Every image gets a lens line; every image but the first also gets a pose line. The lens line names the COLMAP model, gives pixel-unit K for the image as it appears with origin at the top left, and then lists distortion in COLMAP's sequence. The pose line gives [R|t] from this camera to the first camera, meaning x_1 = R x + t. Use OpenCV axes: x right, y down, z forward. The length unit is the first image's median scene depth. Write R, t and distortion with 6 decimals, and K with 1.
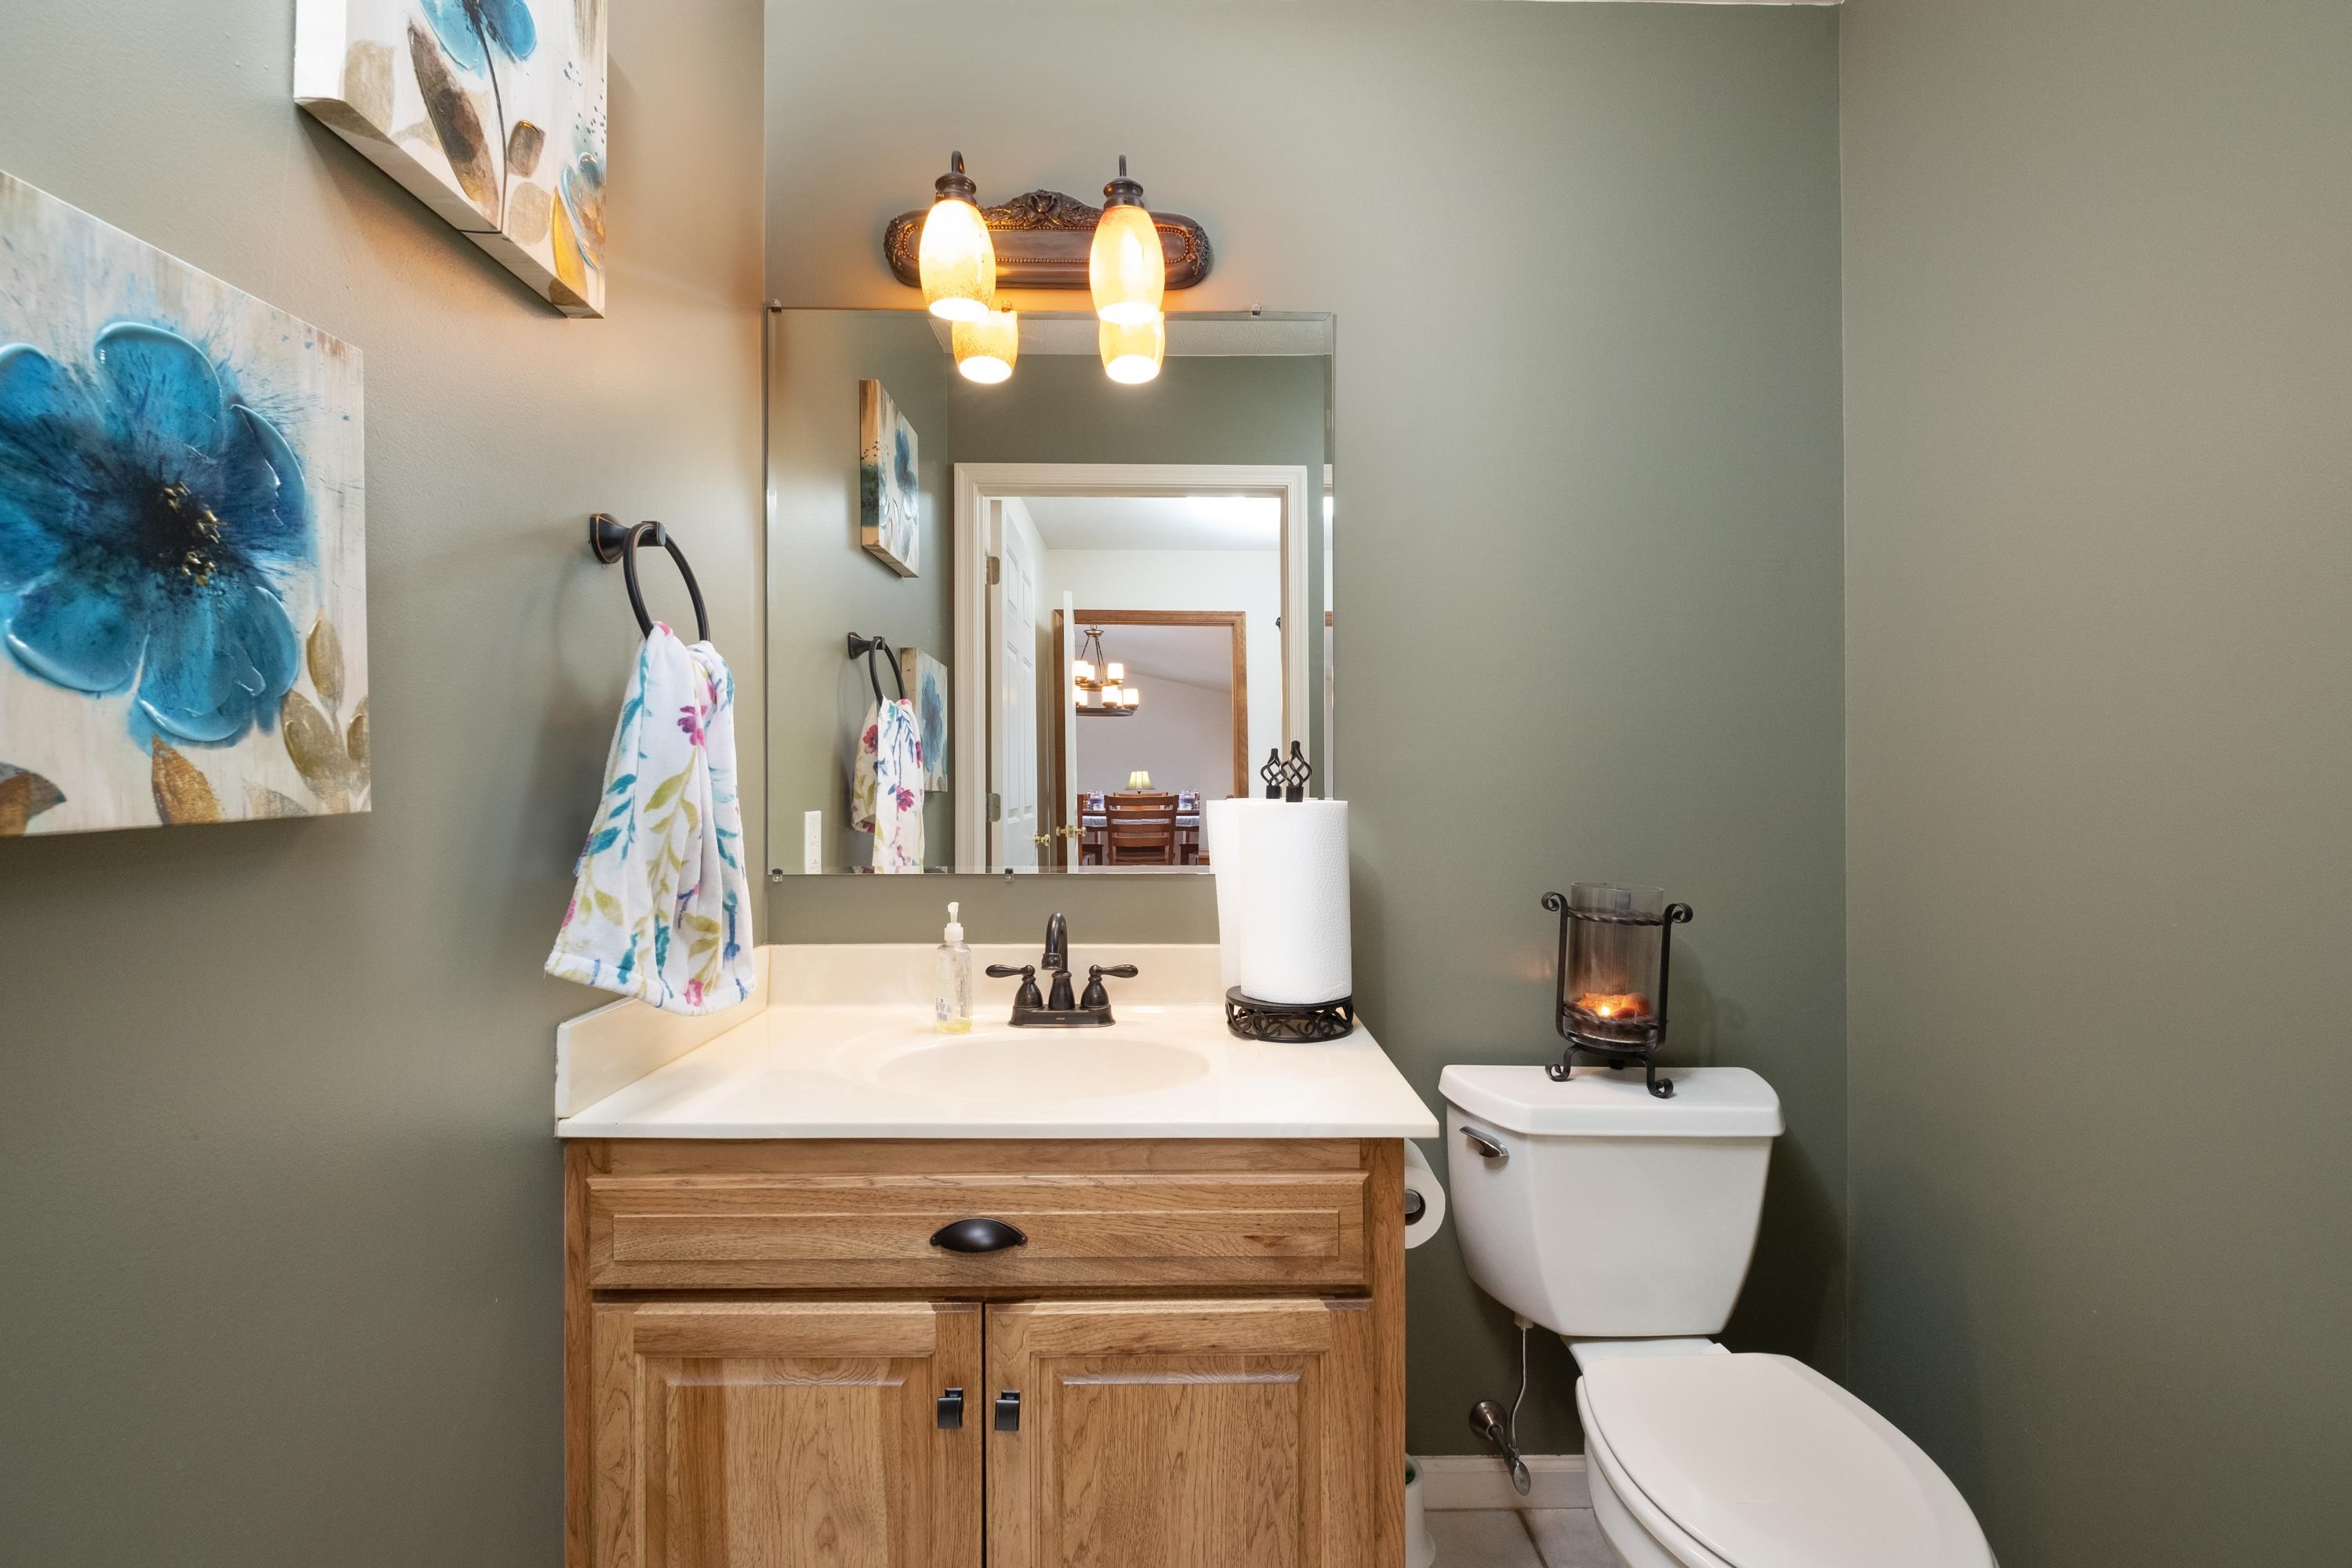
lens RADIAL K [[1011.7, 0, 1187.3], [0, 1011.7, 779.7], [0, 0, 1]] dist [-0.007154, -0.001657]
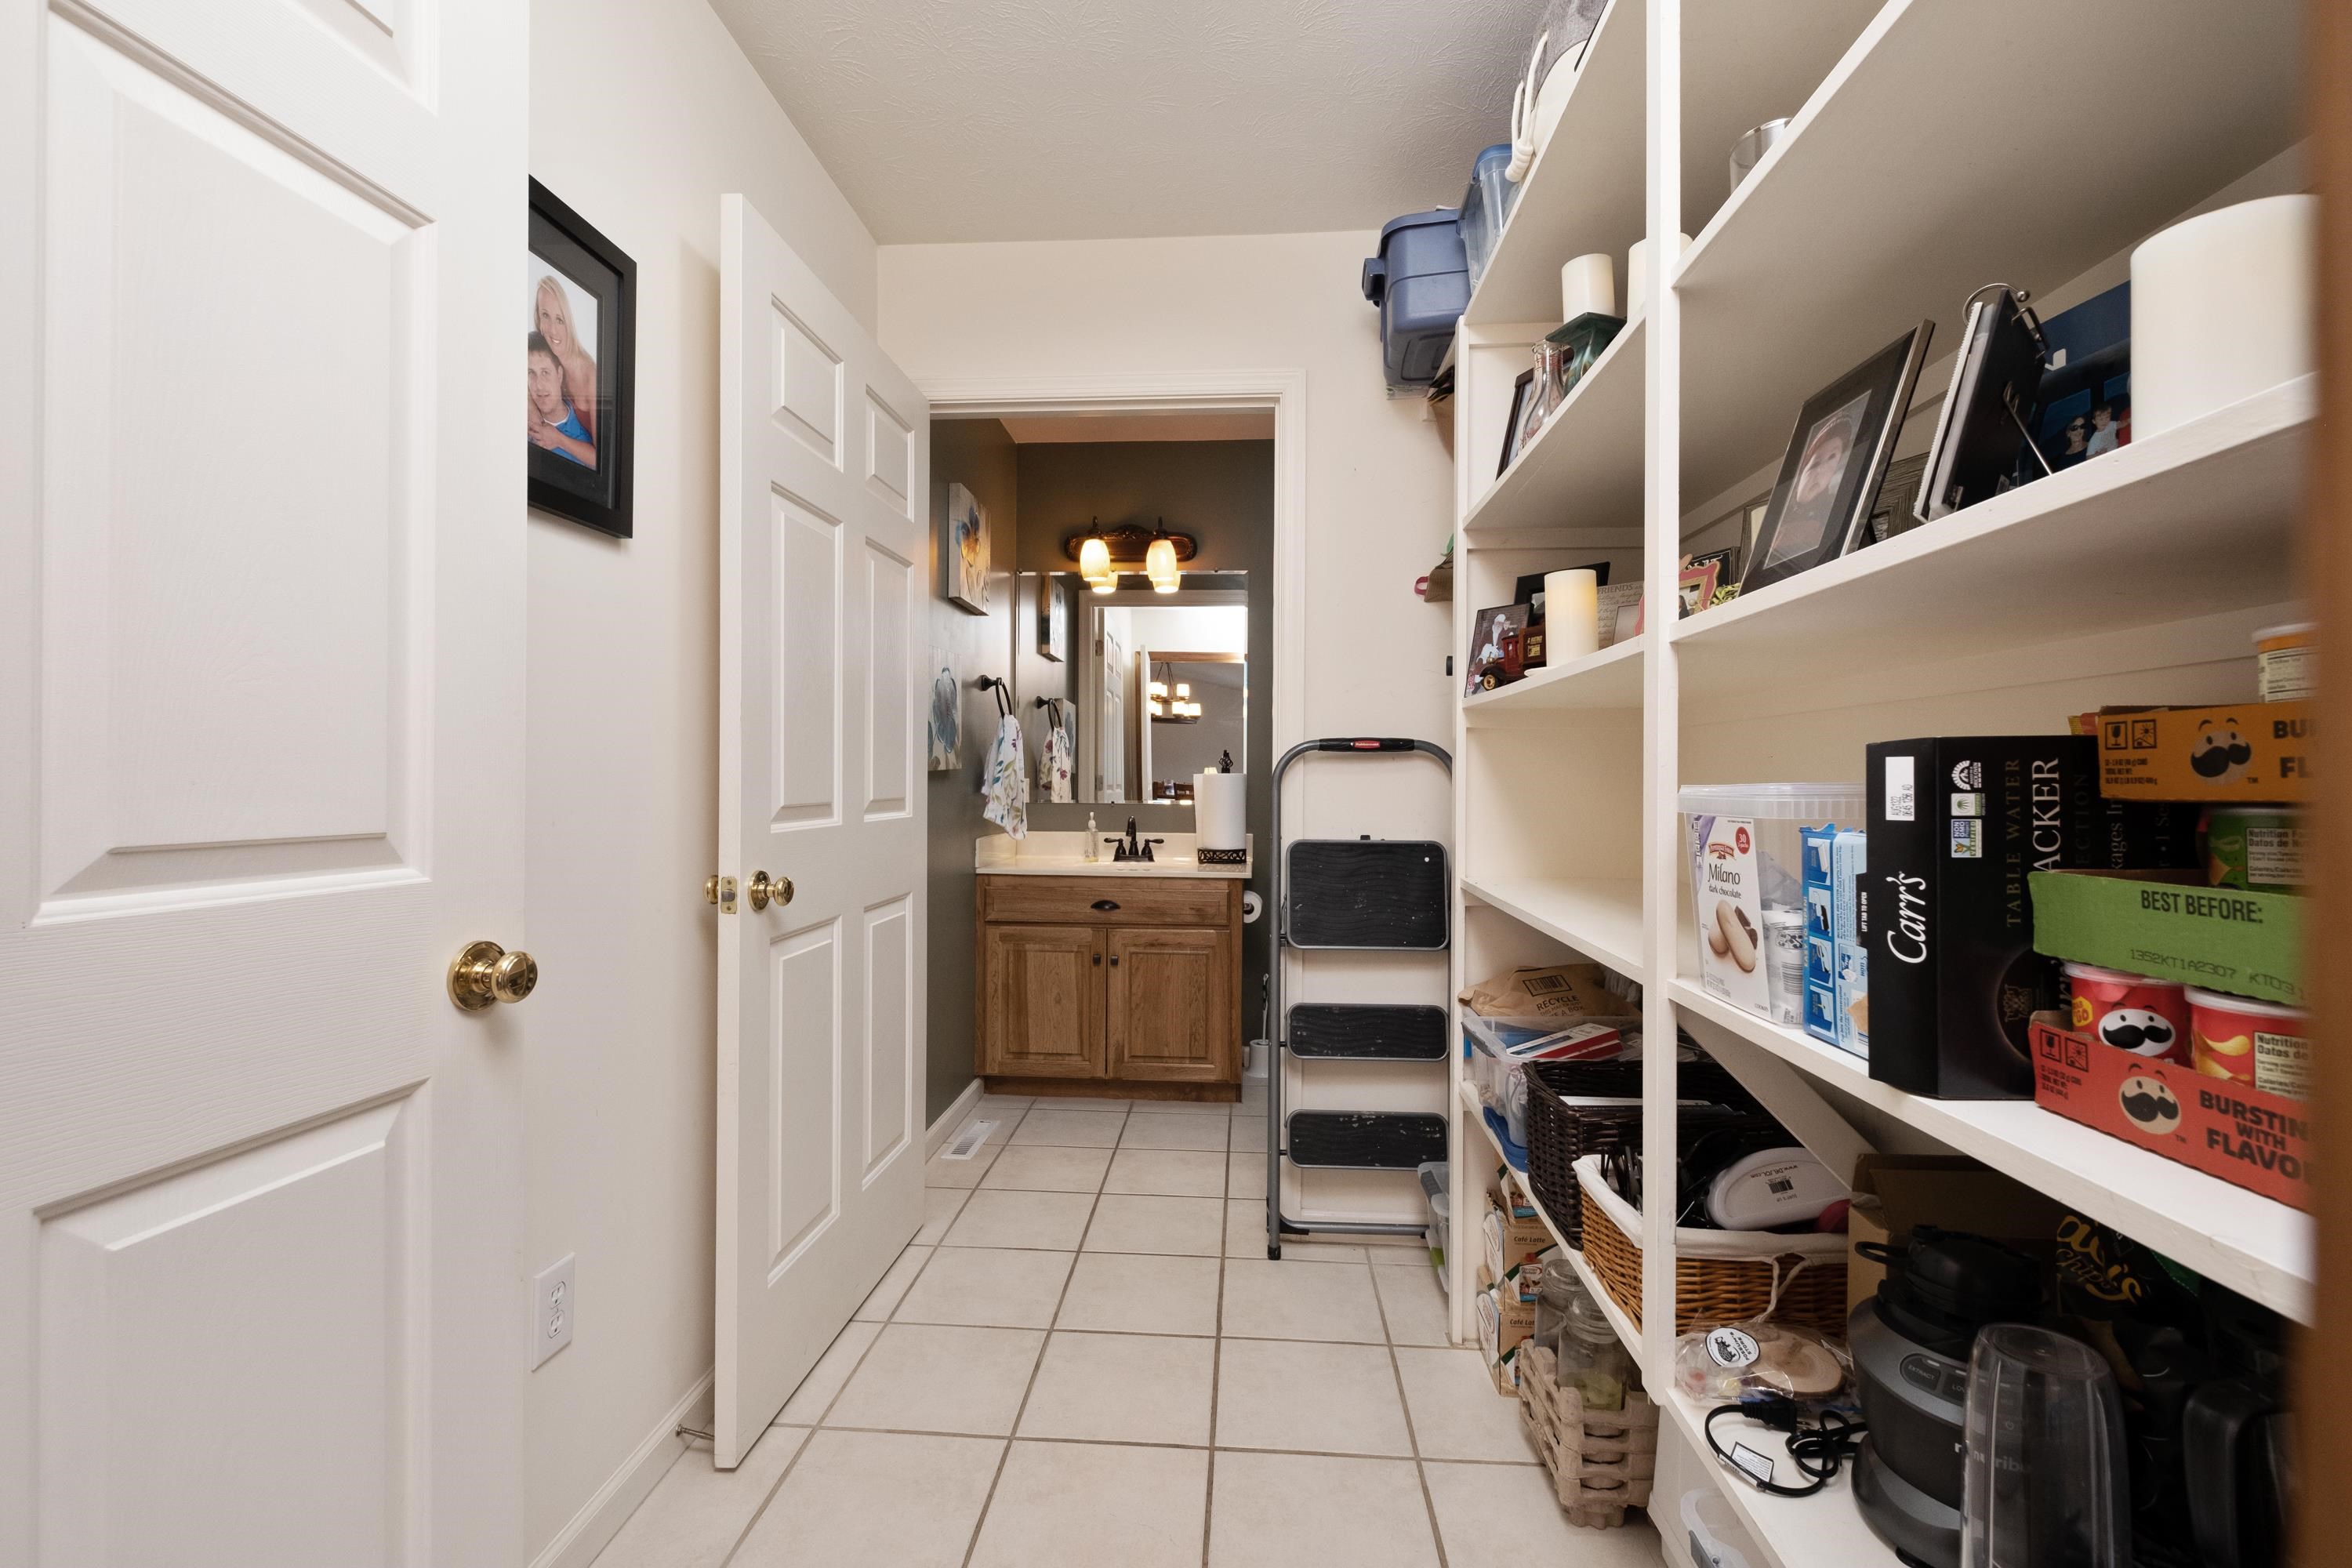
lens RADIAL K [[1011.7, 0, 1173.7], [0, 1011.7, 778.2], [0, 0, 1]] dist [-0.007154, -0.001657]
pose [[0.995305, 0.006962, -0.096533, 0.210102], [-0.006847, 0.999975, 0.001520, 0.029027], [0.096541, -0.000852, 0.995329, -1.454308]]
